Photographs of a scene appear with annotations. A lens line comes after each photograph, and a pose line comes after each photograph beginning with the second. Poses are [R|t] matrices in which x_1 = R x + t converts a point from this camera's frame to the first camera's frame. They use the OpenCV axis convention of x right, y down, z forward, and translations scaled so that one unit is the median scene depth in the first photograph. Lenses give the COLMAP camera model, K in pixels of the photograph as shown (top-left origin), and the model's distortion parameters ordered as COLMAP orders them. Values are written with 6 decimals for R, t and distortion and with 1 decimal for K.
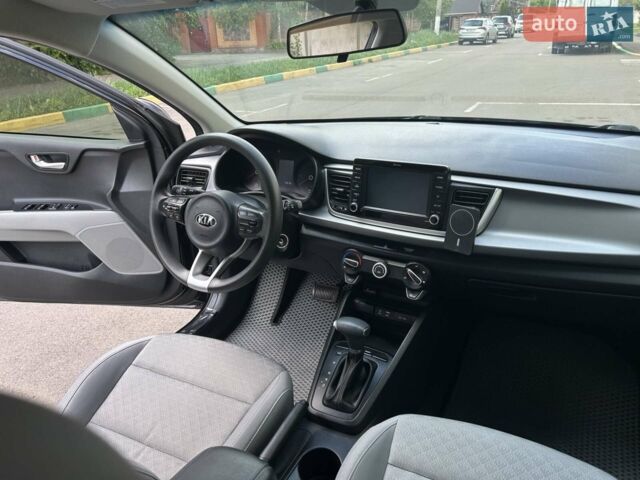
lens RADIAL K [[483.4, 0, 325.5], [0, 483.4, 240.8], [0, 0, 1]] dist [0.024977, -0.024779]
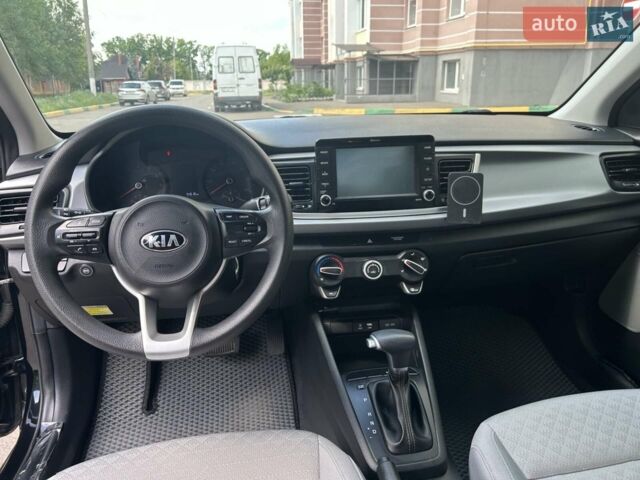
lens RADIAL K [[483.4, 0, 325.2], [0, 483.4, 227.7], [0, 0, 1]] dist [0.024977, -0.024779]
pose [[0.796795, -0.146182, 0.586301, -0.418815], [0.227482, 0.971479, -0.066935, 0.027985], [-0.559794, 0.186706, 0.807324, 0.363034]]
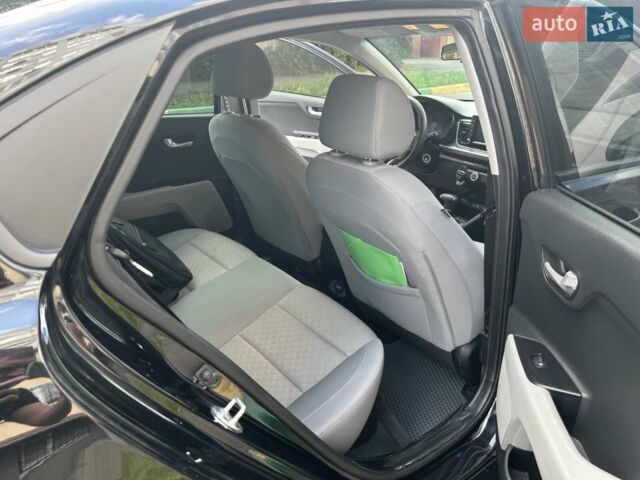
lens RADIAL K [[483.4, 0, 316.1], [0, 483.4, 240.4], [0, 0, 1]] dist [0.024977, -0.024779]
pose [[0.898727, 0.194520, -0.393003, 0.340116], [-0.198280, 0.979641, 0.031452, 0.358216], [0.391120, 0.049657, 0.918999, -0.914739]]
